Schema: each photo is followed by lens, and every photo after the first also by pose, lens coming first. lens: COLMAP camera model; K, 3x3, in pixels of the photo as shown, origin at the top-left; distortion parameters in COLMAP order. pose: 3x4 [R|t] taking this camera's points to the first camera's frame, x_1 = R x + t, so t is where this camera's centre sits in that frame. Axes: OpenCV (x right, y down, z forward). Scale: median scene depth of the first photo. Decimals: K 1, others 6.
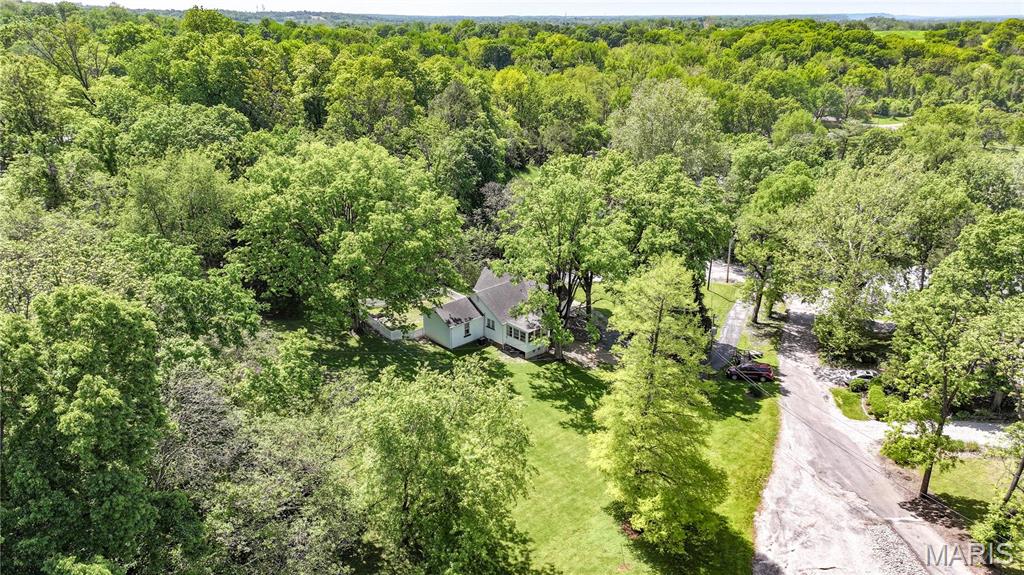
lens RADIAL K [[719.9, 0, 513.5], [0, 719.9, 288.1], [0, 0, 1]] dist [0.006204, 0.002029]
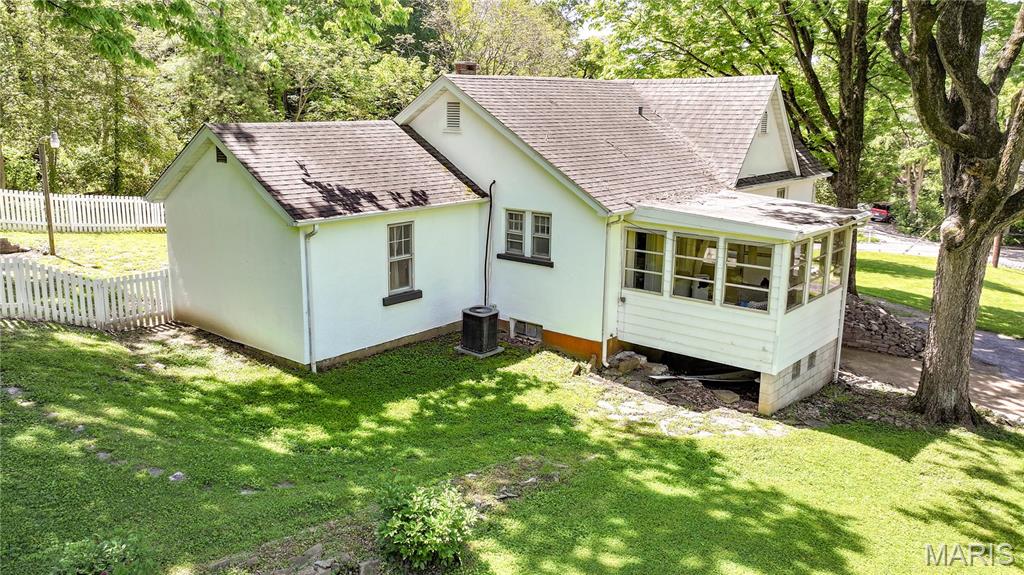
lens RADIAL K [[719.9, 0, 509.3], [0, 719.9, 286.3], [0, 0, 1]] dist [0.006204, 0.002029]
pose [[0.987154, -0.014538, 0.159108, -0.066701], [0.034045, 0.992120, -0.120574, 0.086080], [-0.156101, 0.124443, 0.979871, 0.825390]]
